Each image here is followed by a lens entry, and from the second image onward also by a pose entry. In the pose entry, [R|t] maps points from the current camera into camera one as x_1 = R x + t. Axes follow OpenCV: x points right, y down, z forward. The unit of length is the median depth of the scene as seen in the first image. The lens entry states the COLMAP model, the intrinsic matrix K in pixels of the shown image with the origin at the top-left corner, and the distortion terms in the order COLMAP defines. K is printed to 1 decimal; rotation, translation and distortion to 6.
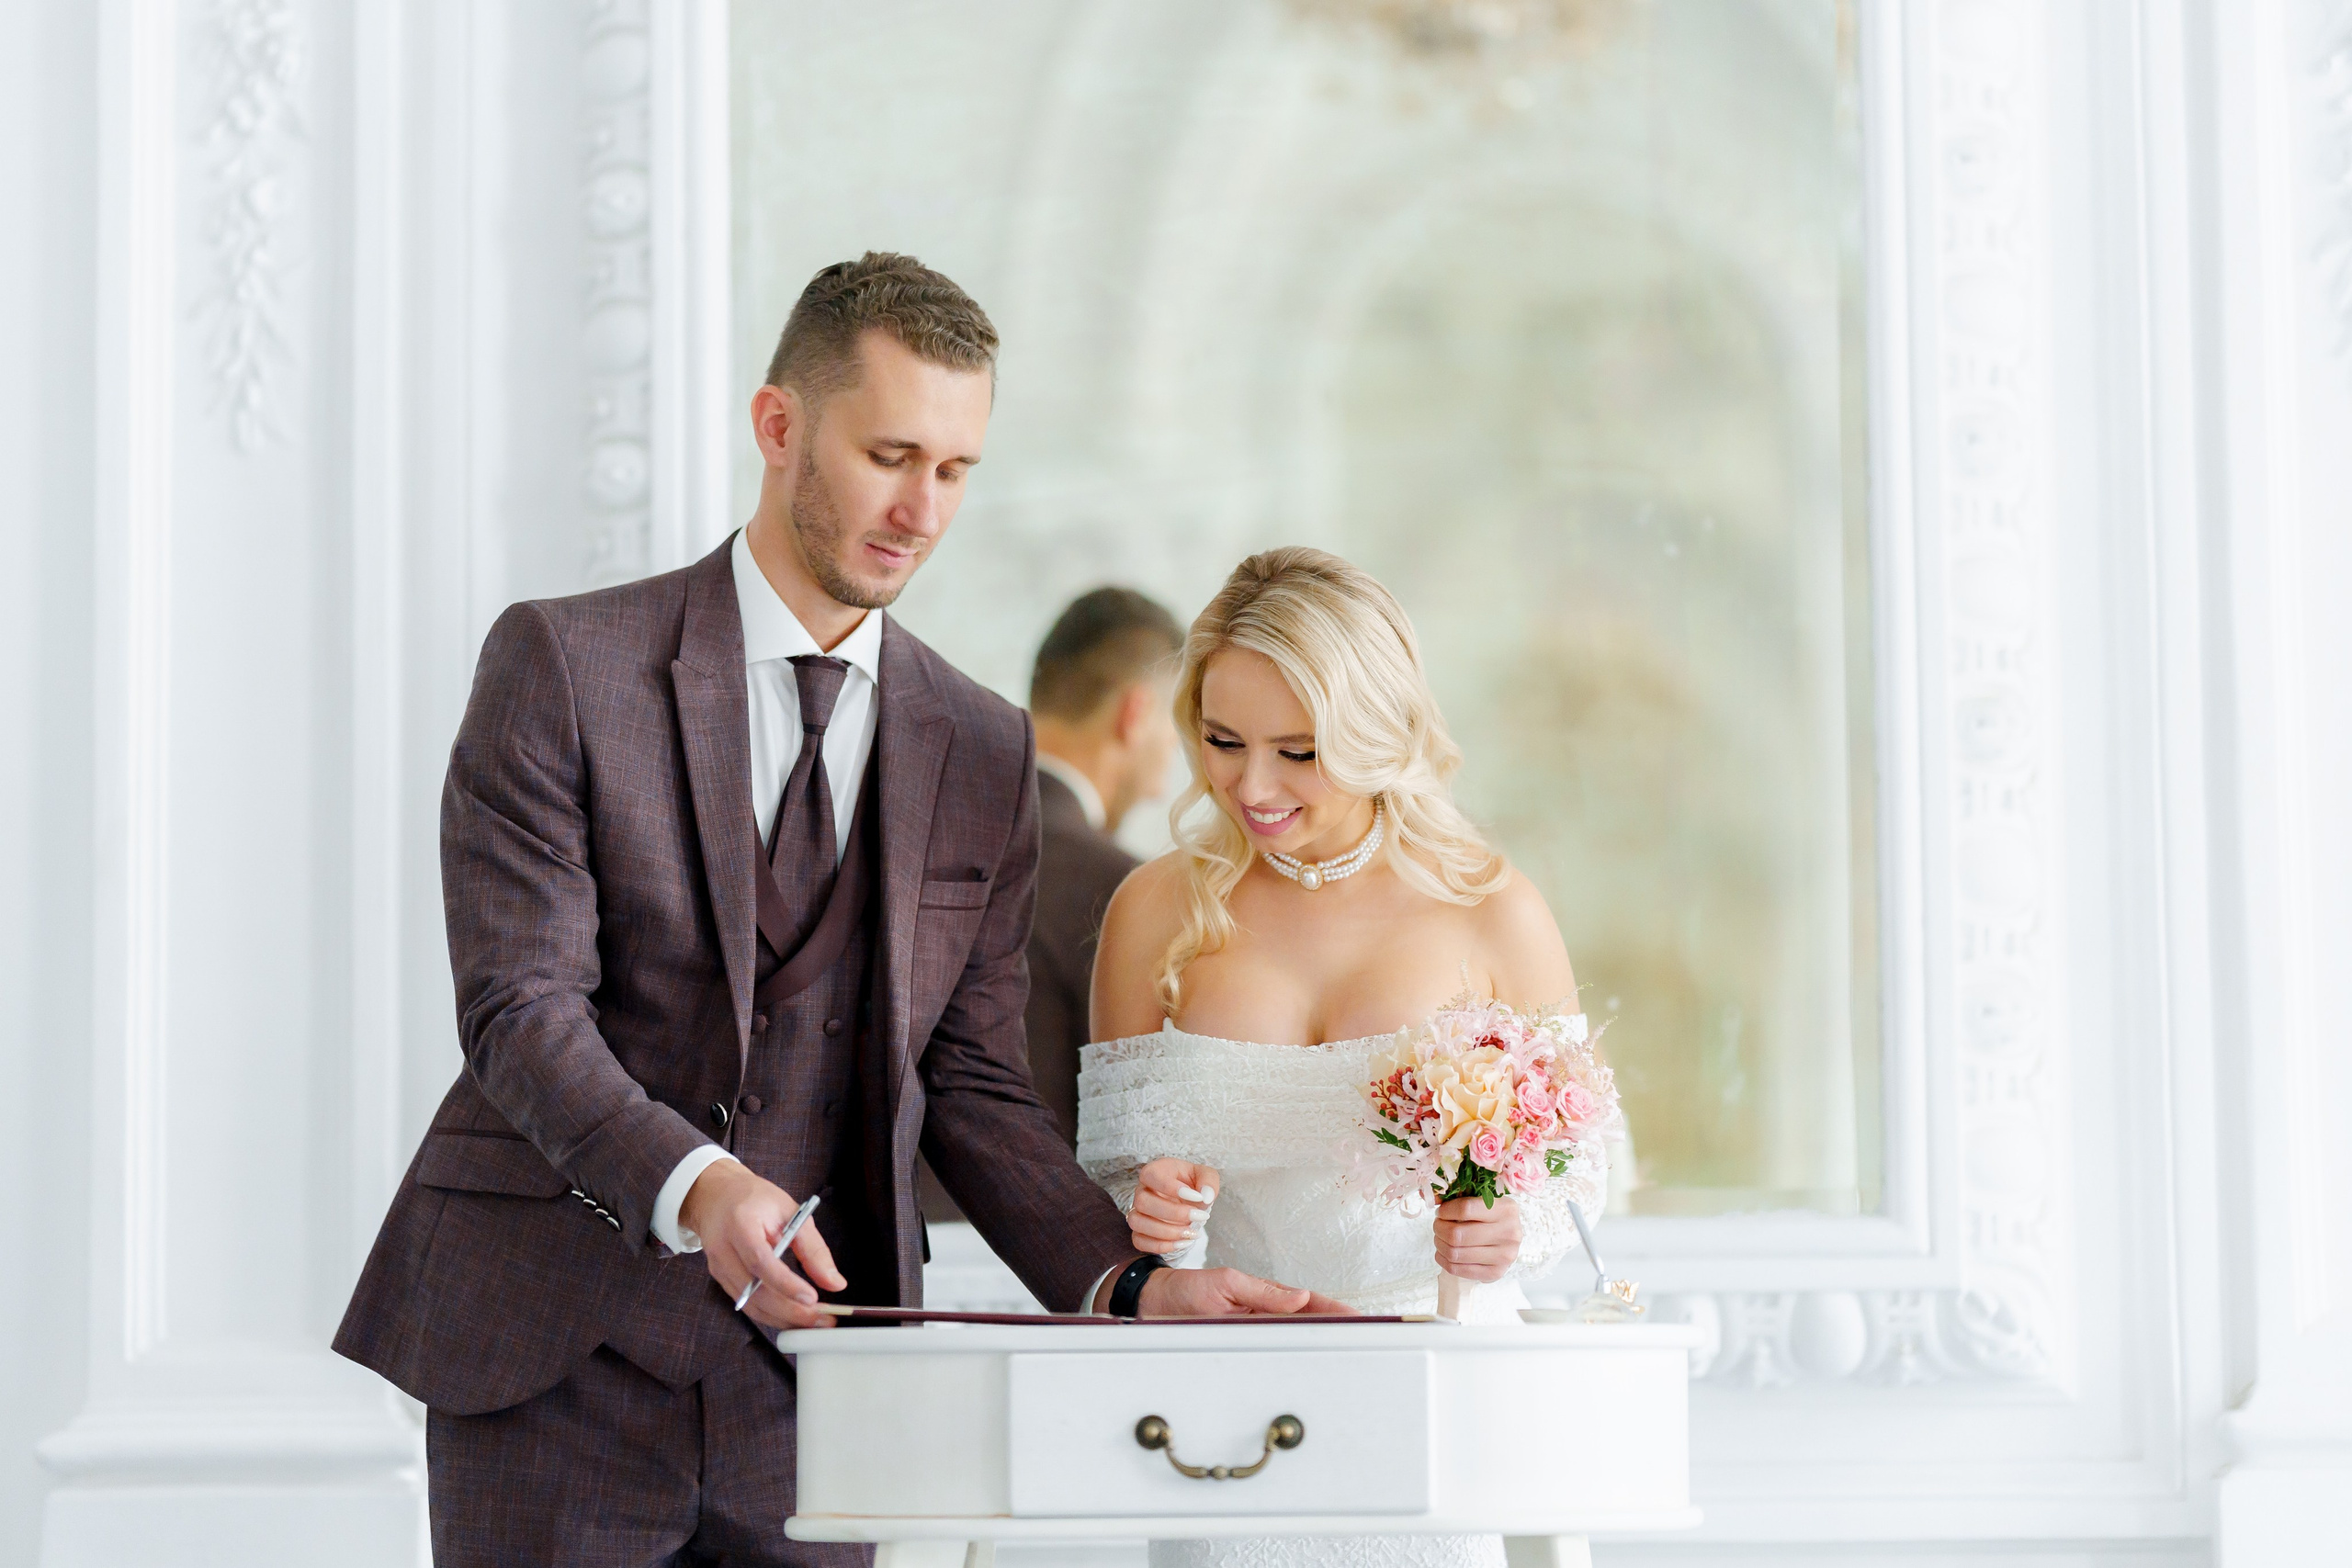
lens RADIAL K [[5640.0, 0, 1172.3], [0, 5640.0, 799.9], [0, 0, 1]] dist [0.067787, 0.000000]
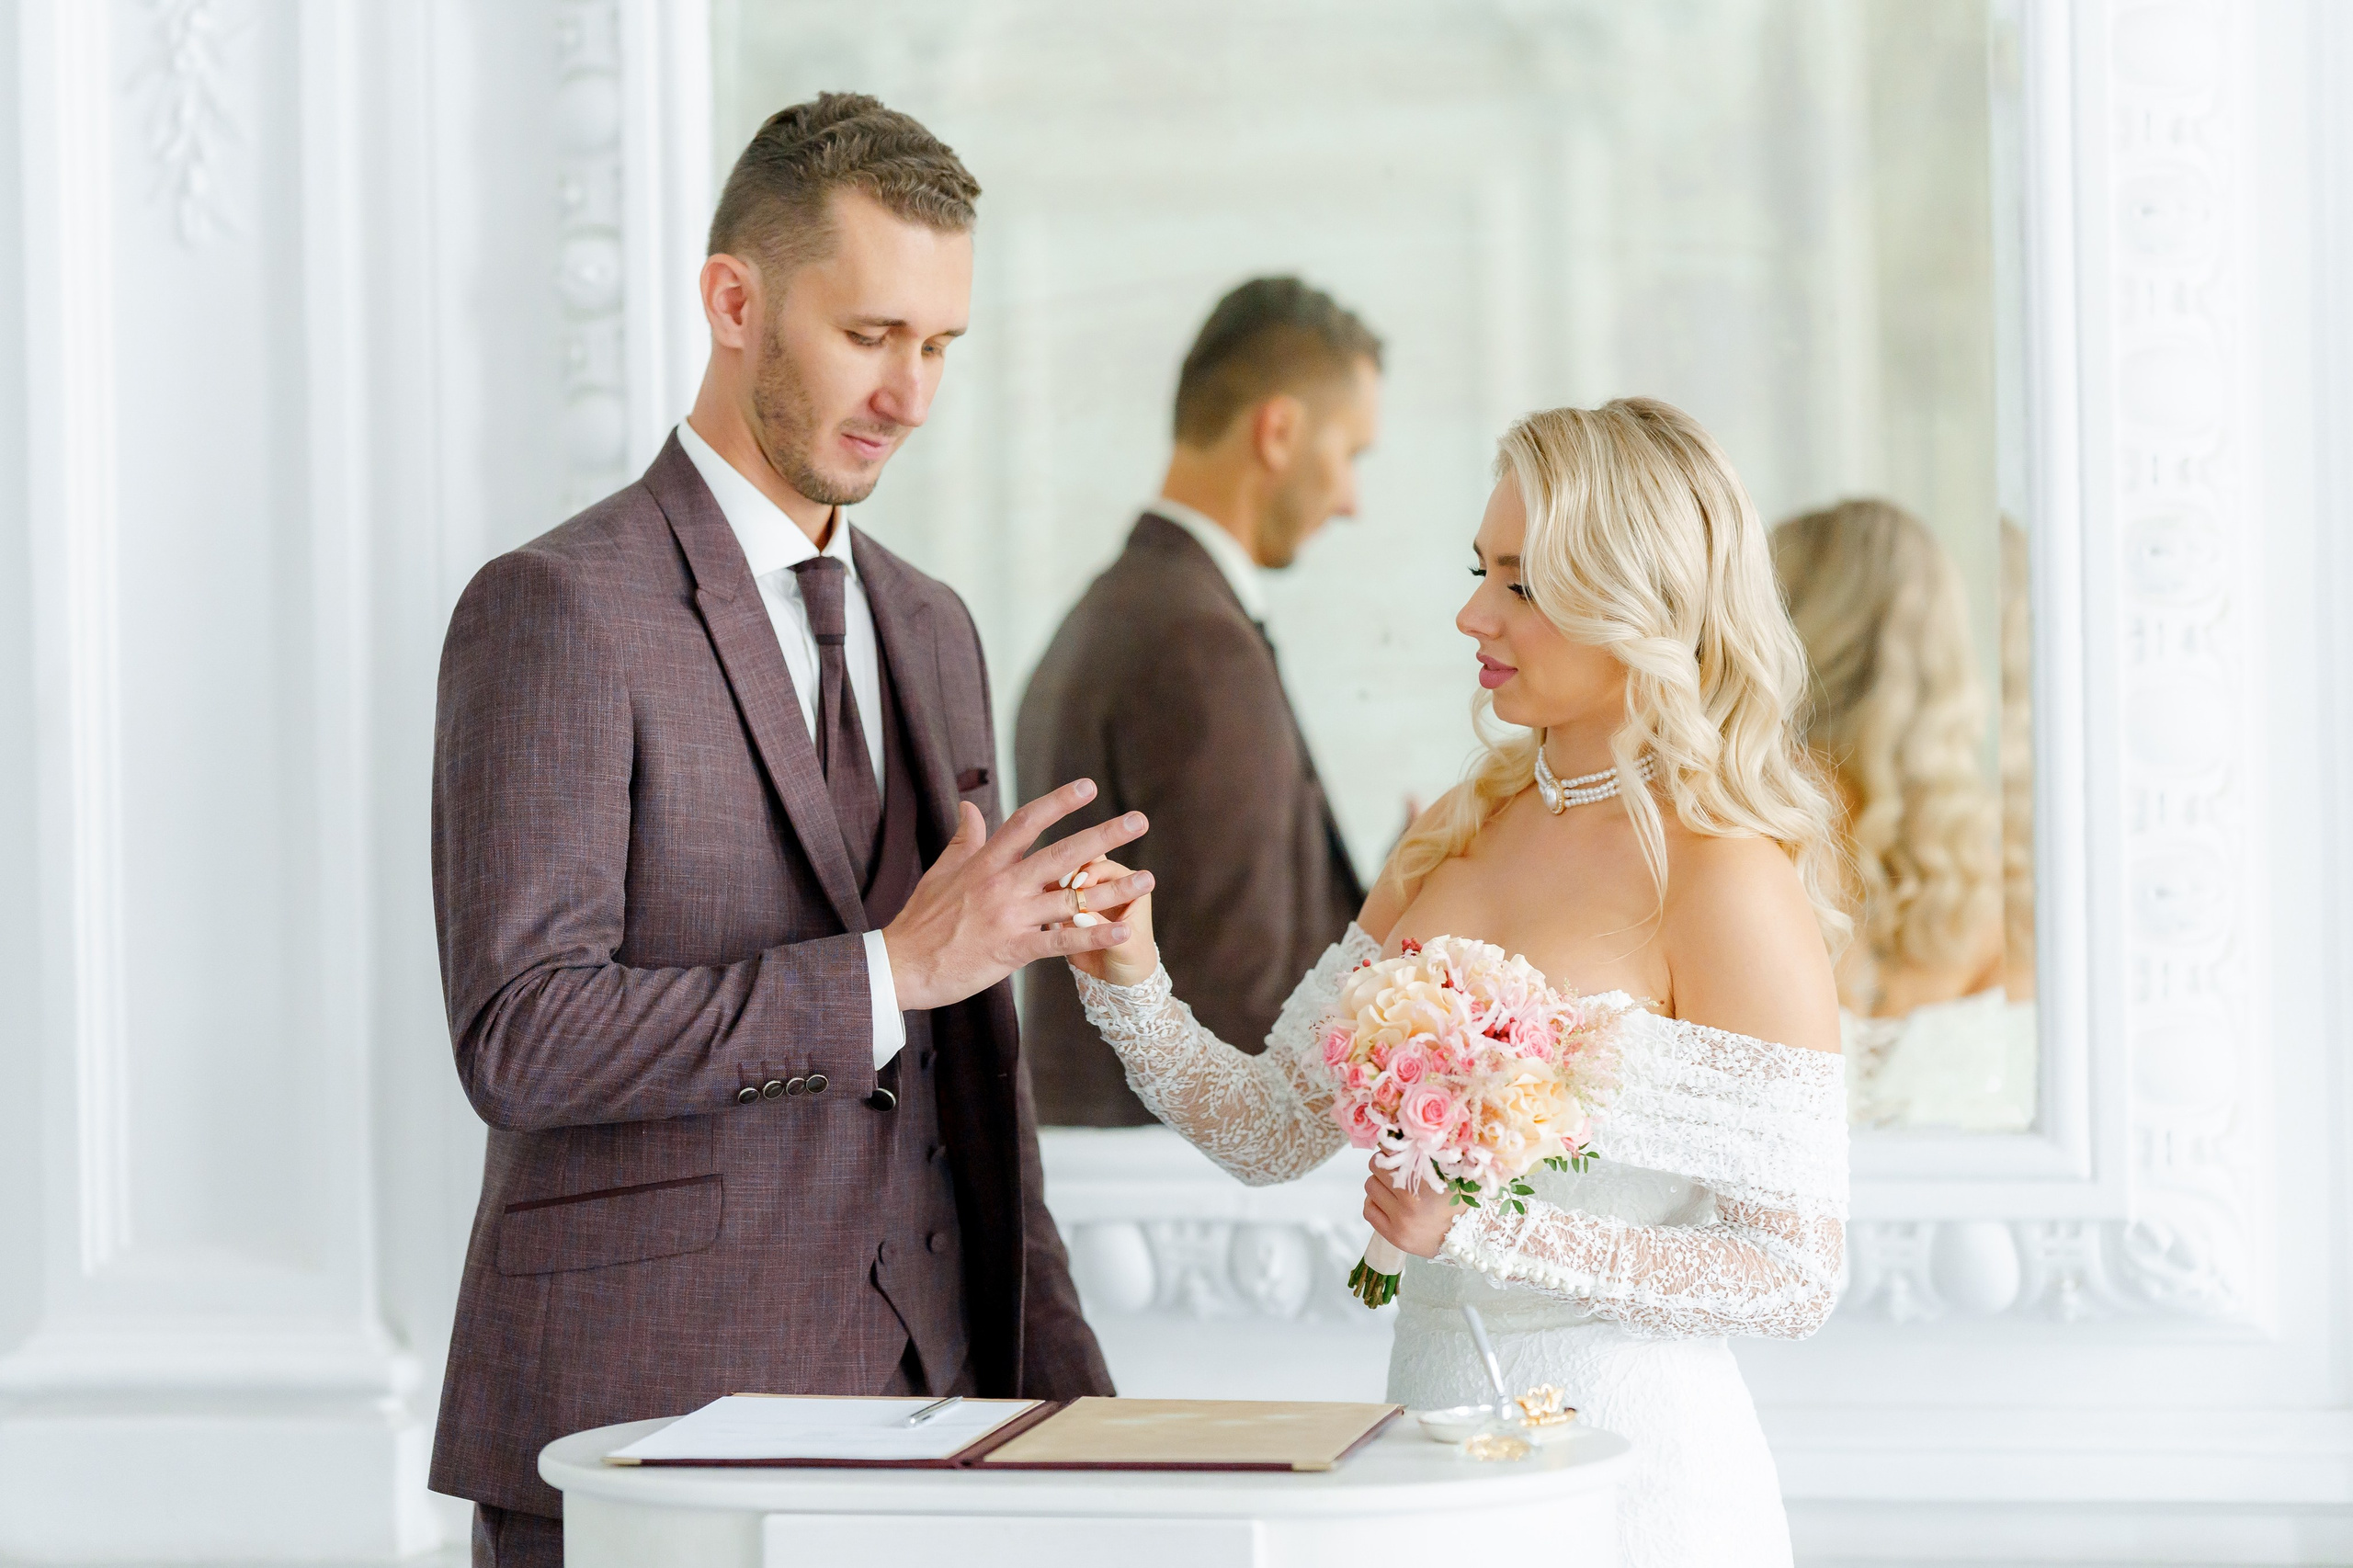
lens RADIAL K [[5642.9, 0, 1184.3], [0, 5642.9, 770.4], [0, 0, 1]] dist [0.067787, 0.000000]
pose [[0.992236, -0.009211, -0.124031, 0.103682], [0.022676, 0.993937, 0.107591, -0.075254], [0.122288, -0.109568, 0.986428, 0.145974]]
